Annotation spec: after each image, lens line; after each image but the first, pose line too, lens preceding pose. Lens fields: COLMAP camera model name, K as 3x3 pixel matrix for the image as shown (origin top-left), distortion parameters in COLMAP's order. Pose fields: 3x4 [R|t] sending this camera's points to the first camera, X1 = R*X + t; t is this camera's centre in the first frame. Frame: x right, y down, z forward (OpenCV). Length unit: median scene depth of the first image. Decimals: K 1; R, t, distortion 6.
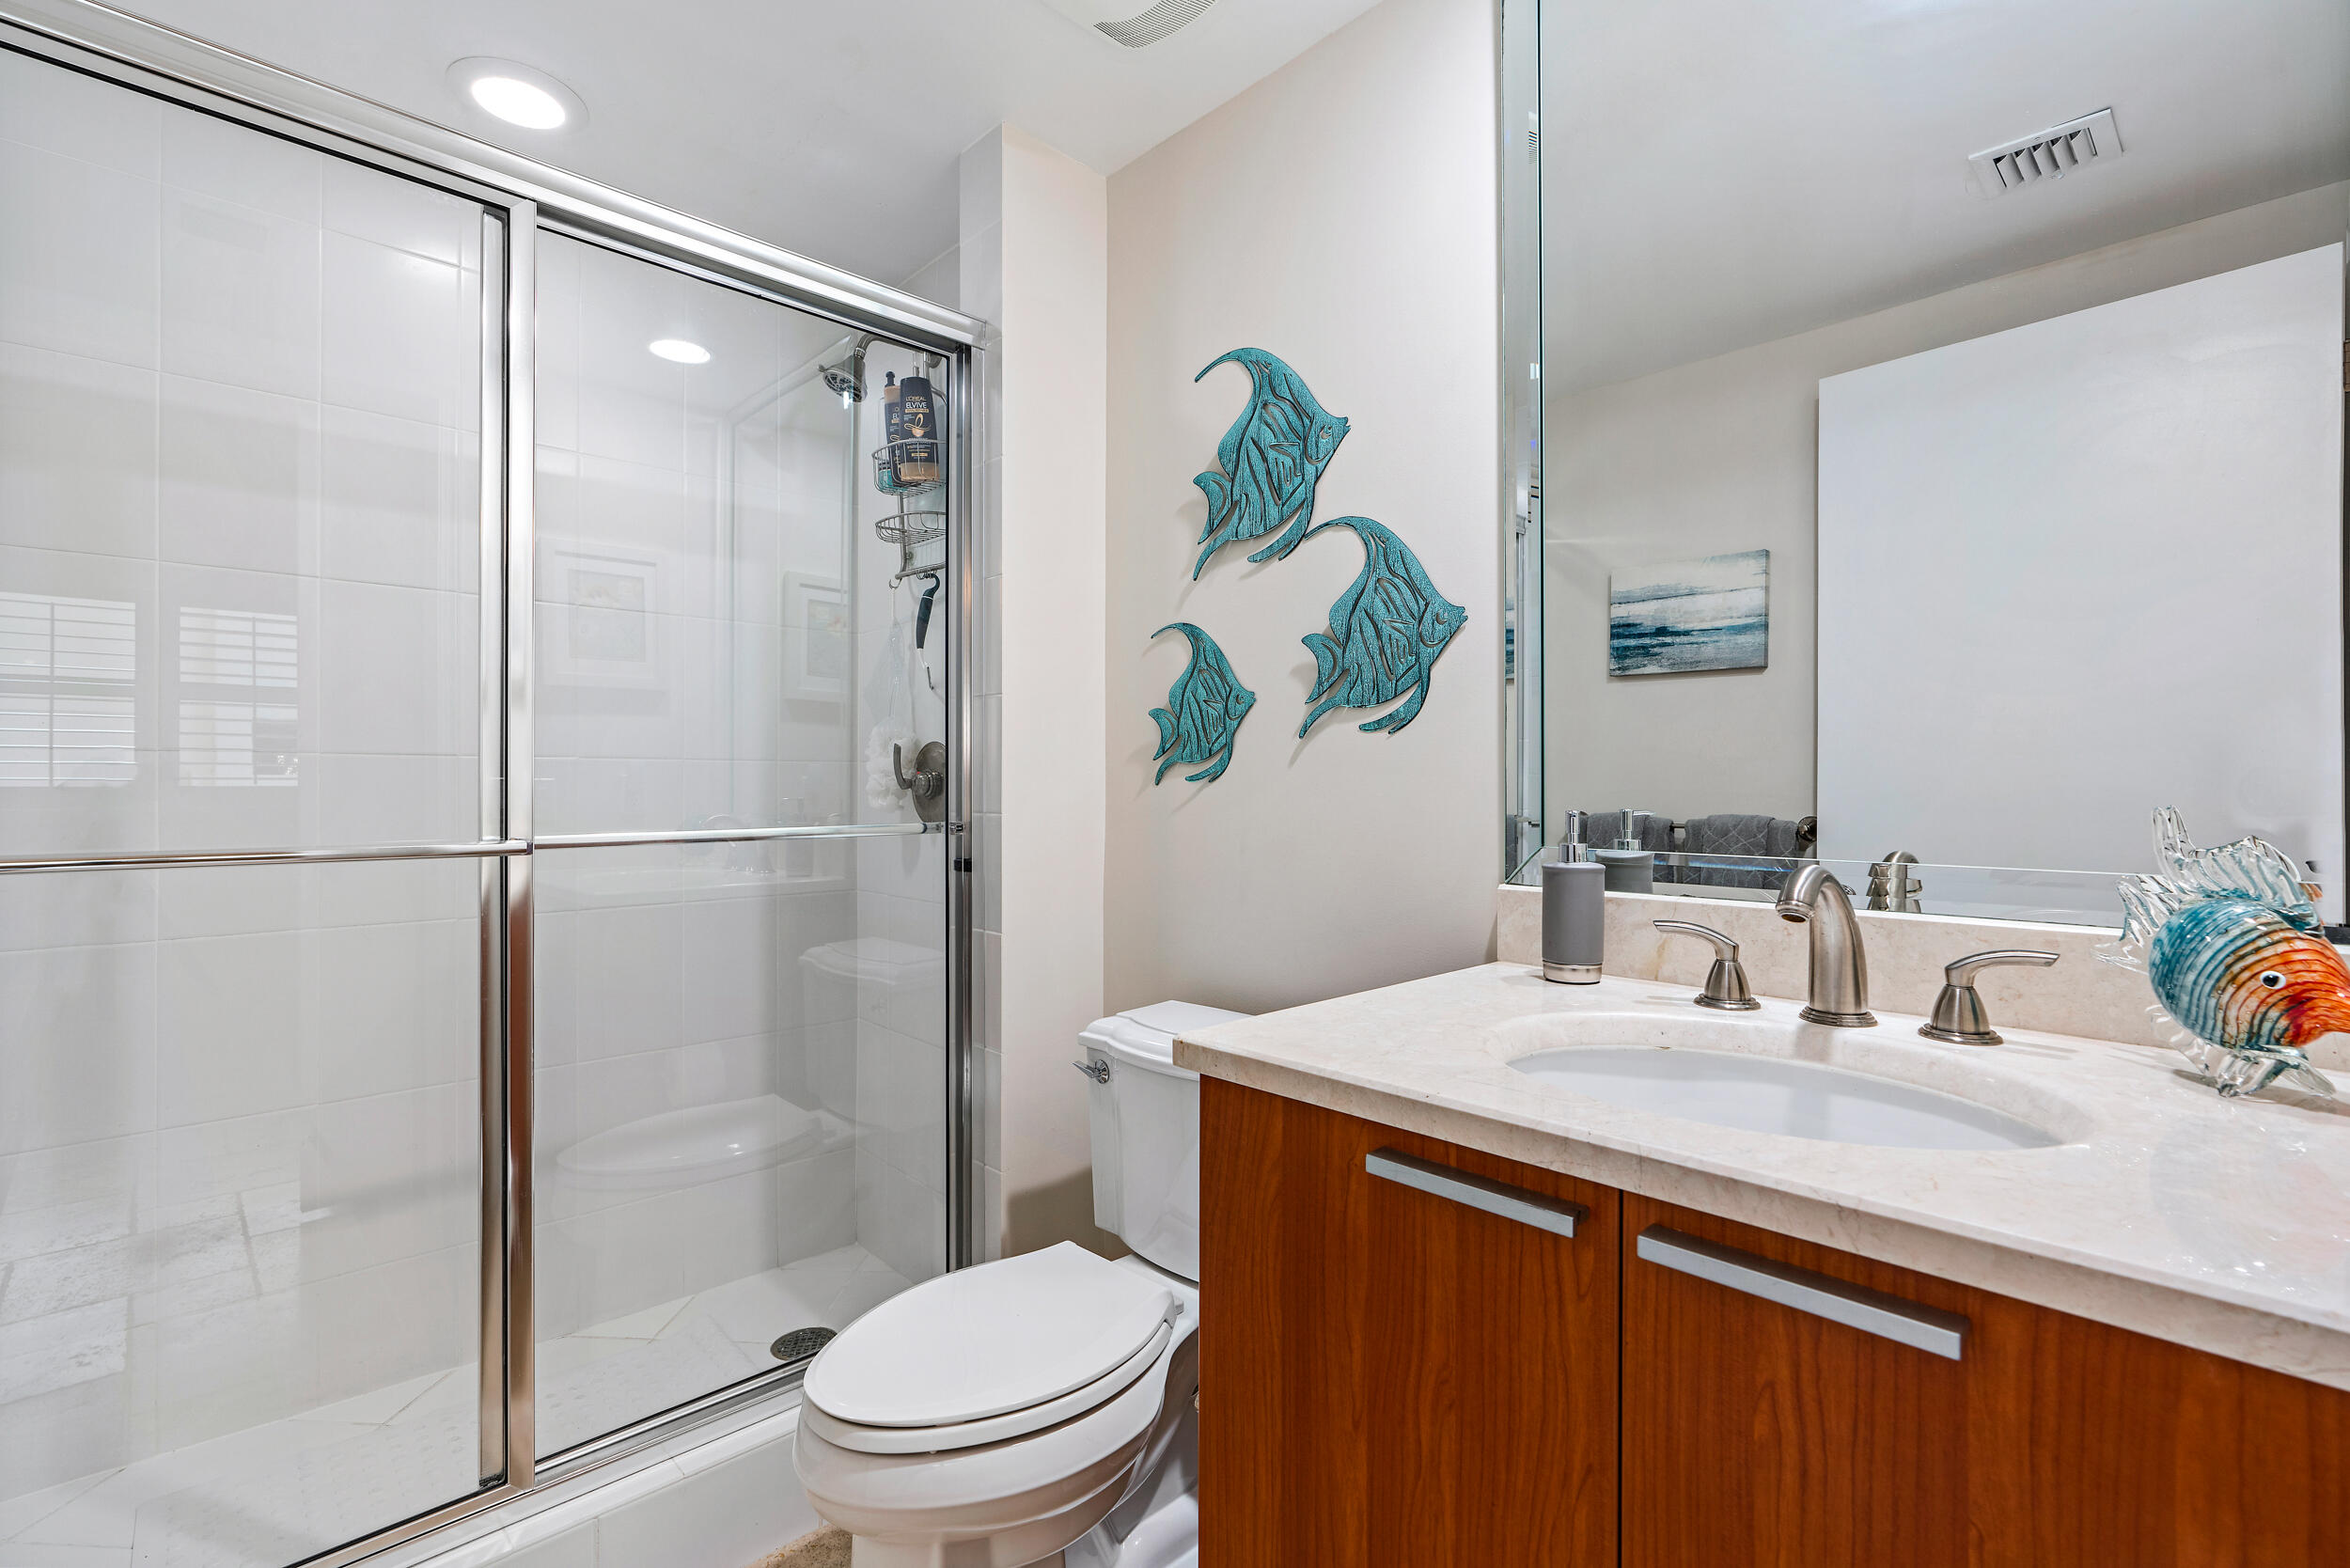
lens RADIAL K [[1058.5, 0, 1168.2], [0, 1058.5, 774.0], [0, 0, 1]] dist [-0.013762, 0.007486]
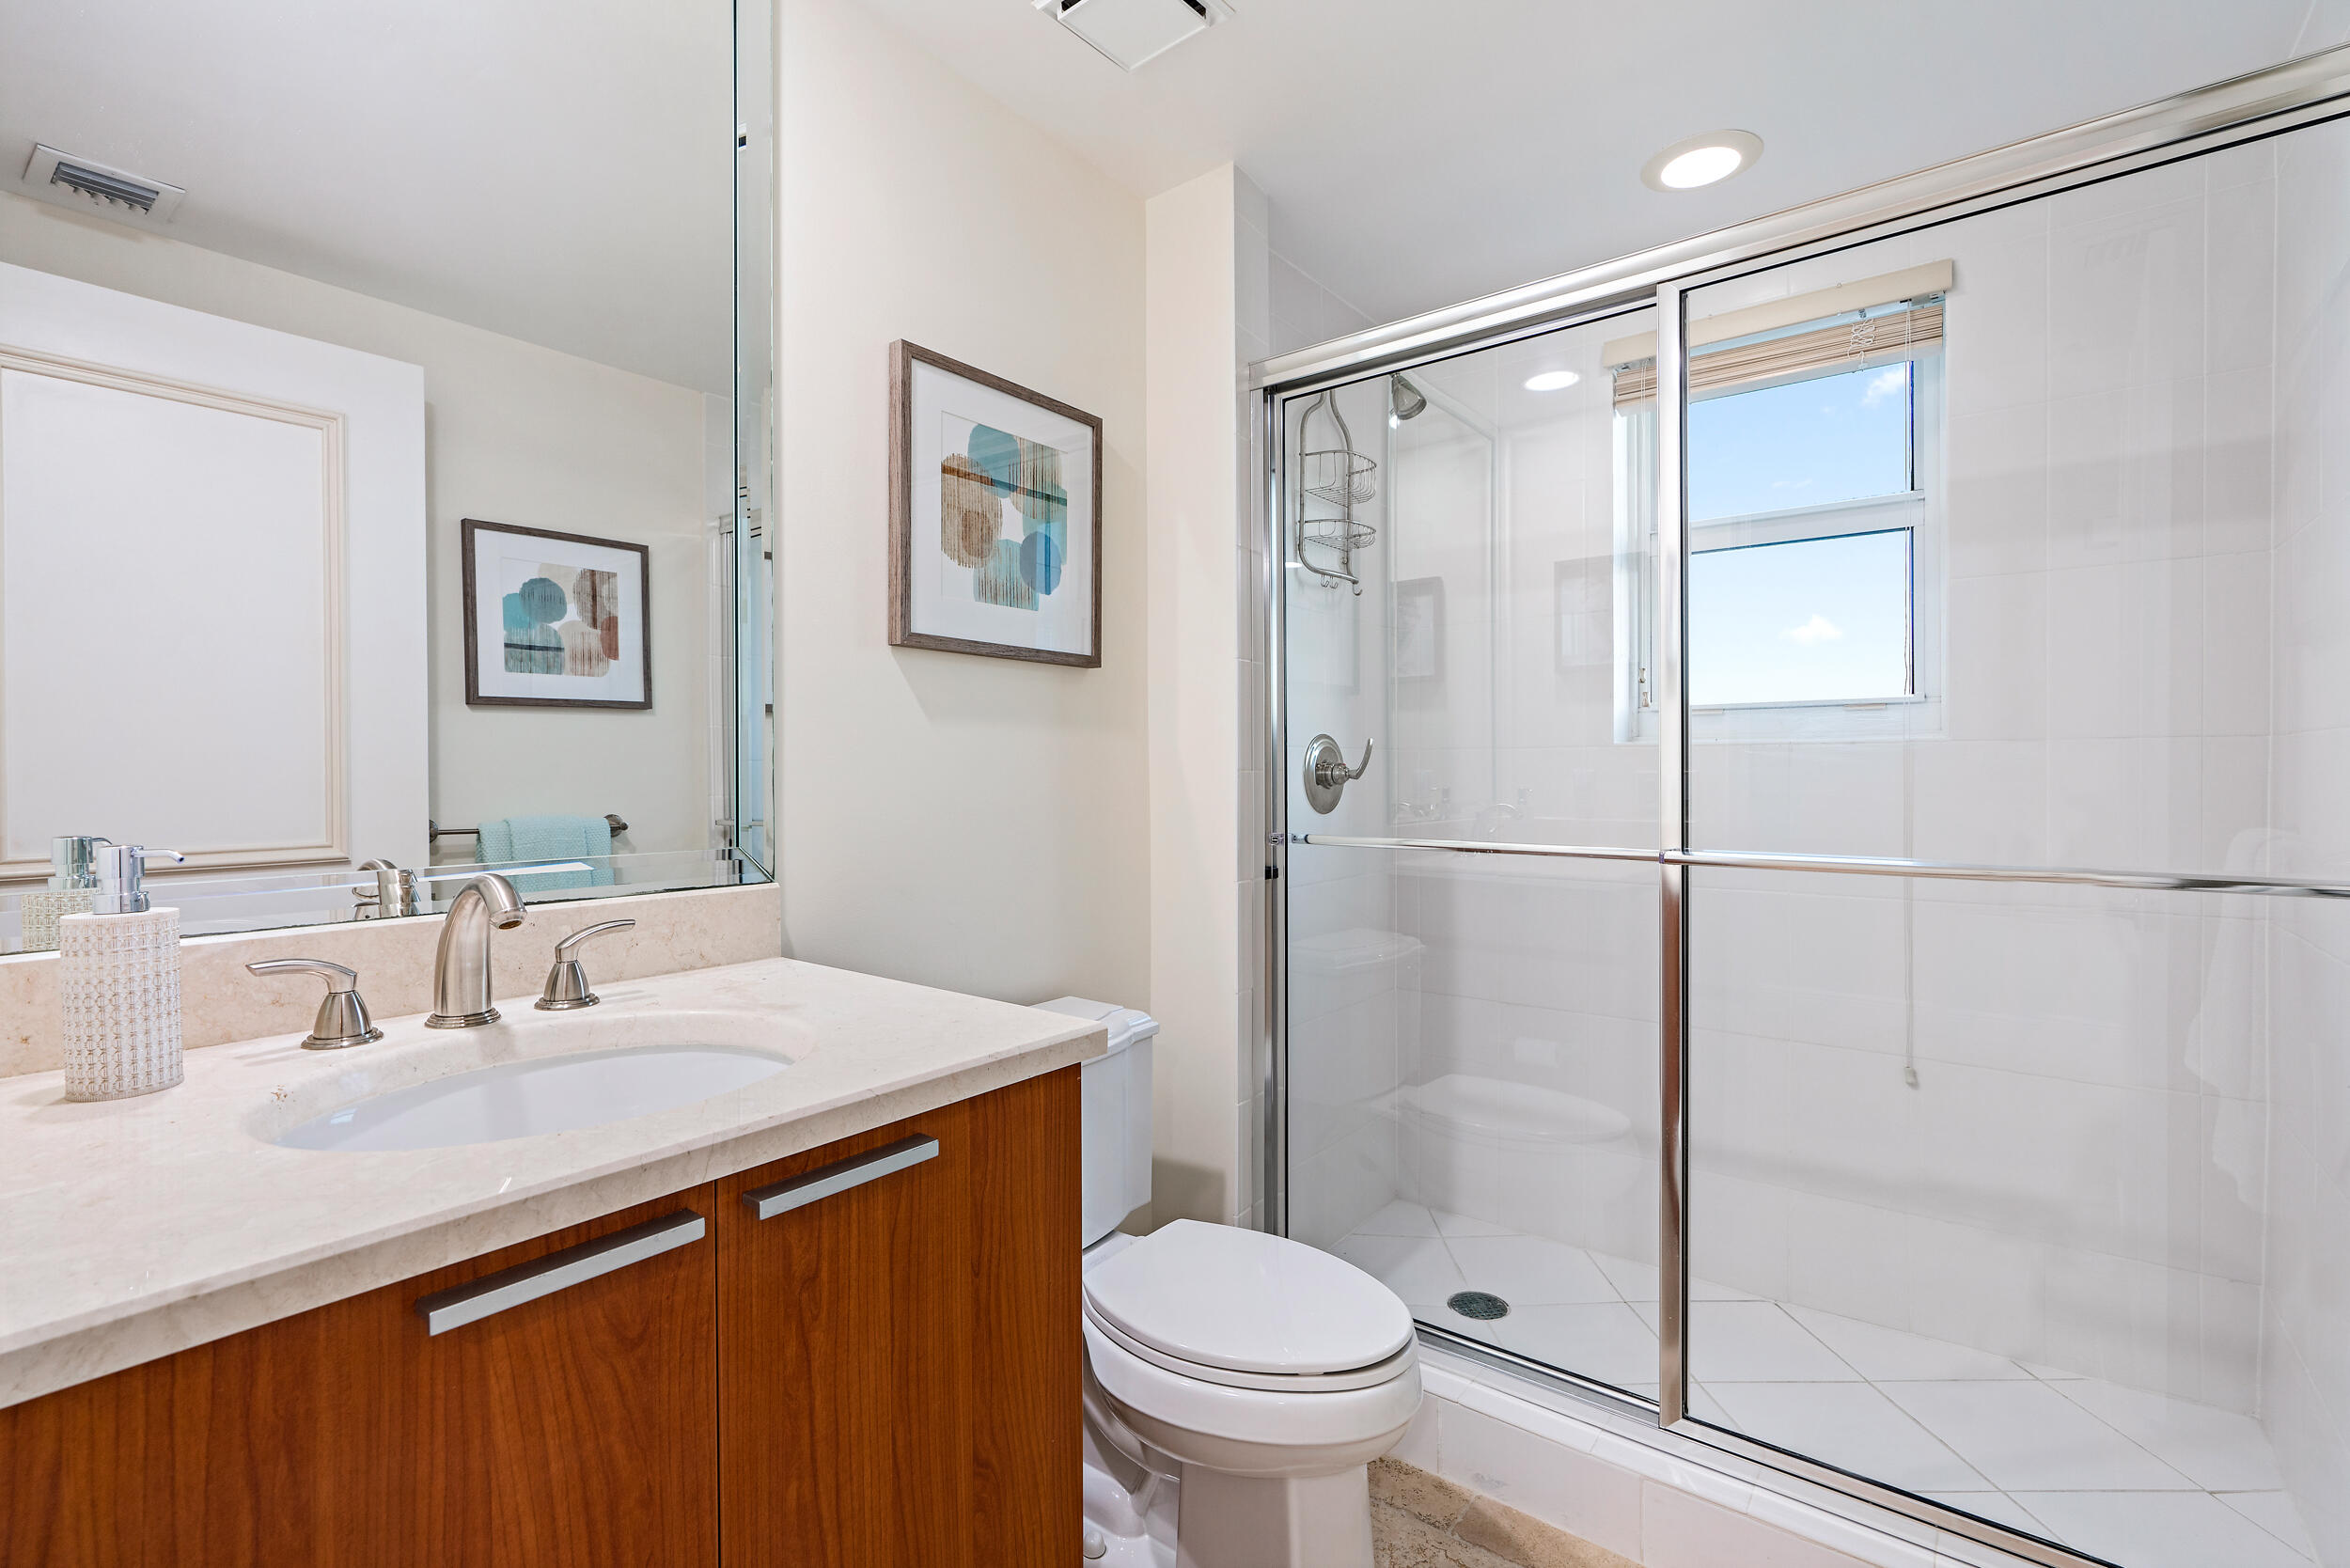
lens RADIAL K [[1058.5, 0, 1168.2], [0, 1058.5, 774.0], [0, 0, 1]] dist [-0.013762, 0.007486]
pose [[-0.124870, 0.005376, 0.992159, -0.493236], [-0.005072, 0.999969, -0.006057, -0.001903], [-0.992160, -0.005788, -0.124839, 0.495832]]
